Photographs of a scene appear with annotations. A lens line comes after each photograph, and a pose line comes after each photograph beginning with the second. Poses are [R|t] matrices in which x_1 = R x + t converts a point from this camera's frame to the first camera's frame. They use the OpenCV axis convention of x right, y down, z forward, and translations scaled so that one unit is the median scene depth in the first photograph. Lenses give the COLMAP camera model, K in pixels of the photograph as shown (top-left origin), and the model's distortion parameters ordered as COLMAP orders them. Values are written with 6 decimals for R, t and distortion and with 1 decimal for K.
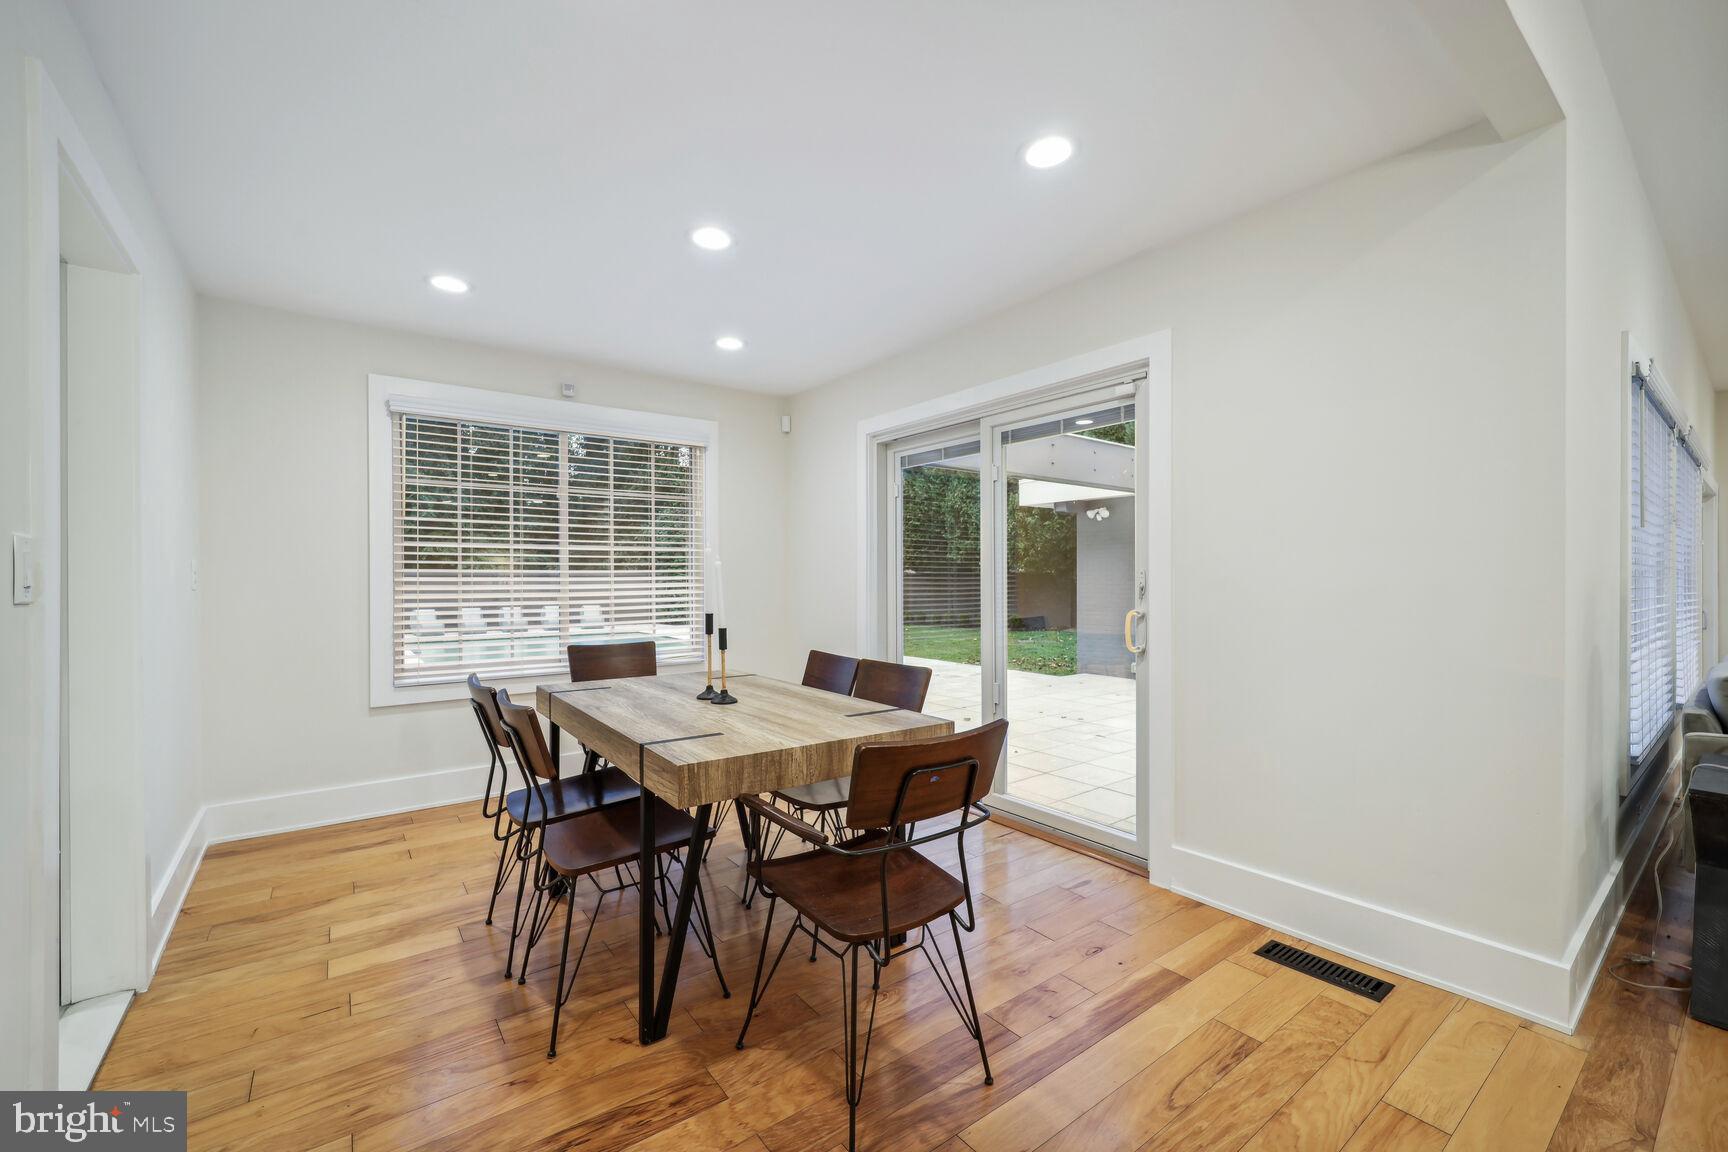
lens RADIAL K [[707.3, 0, 856.3], [0, 707.3, 587.5], [0, 0, 1]] dist [-0.000388, -0.000516]
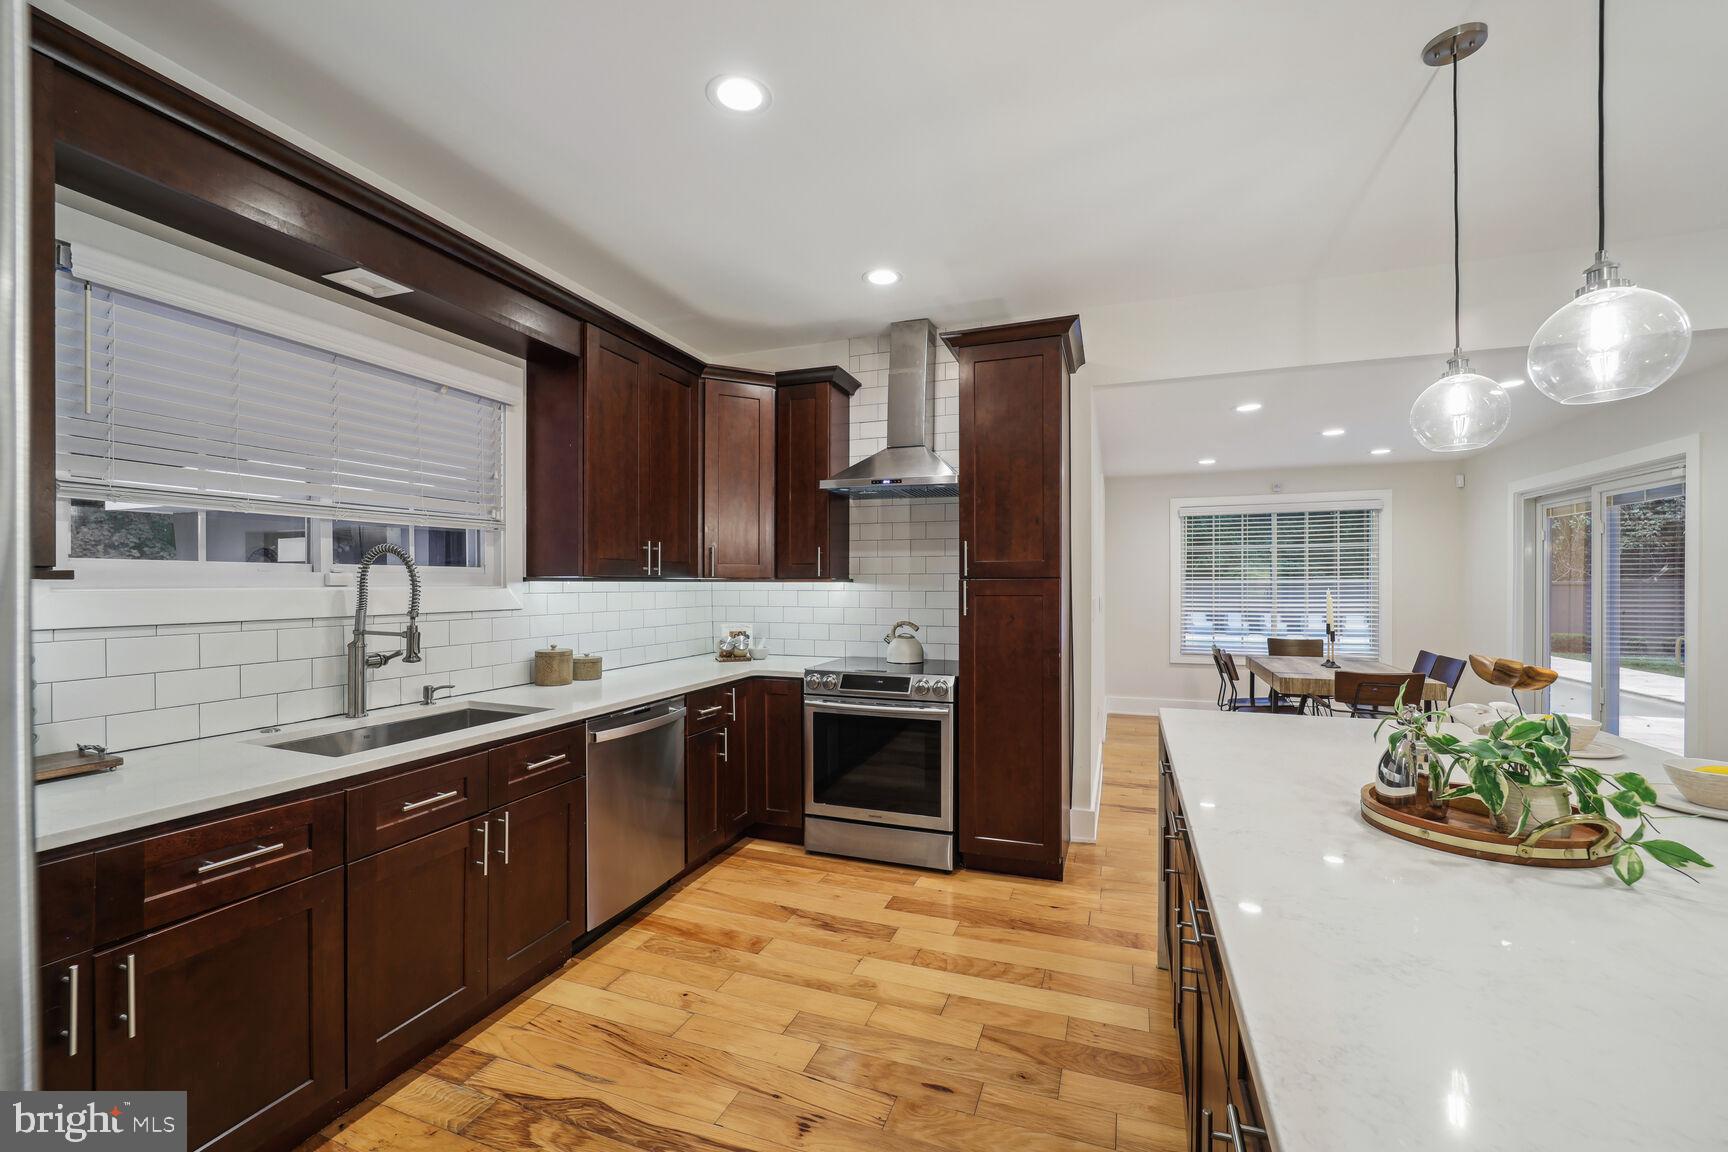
lens RADIAL K [[707.3, 0, 858.1], [0, 707.3, 587.7], [0, 0, 1]] dist [-0.000388, -0.000516]
pose [[0.541520, -0.001076, -0.840687, 0.540575], [-0.002994, 0.999990, -0.003208, -0.039265], [0.840683, 0.004255, 0.541511, -0.865287]]
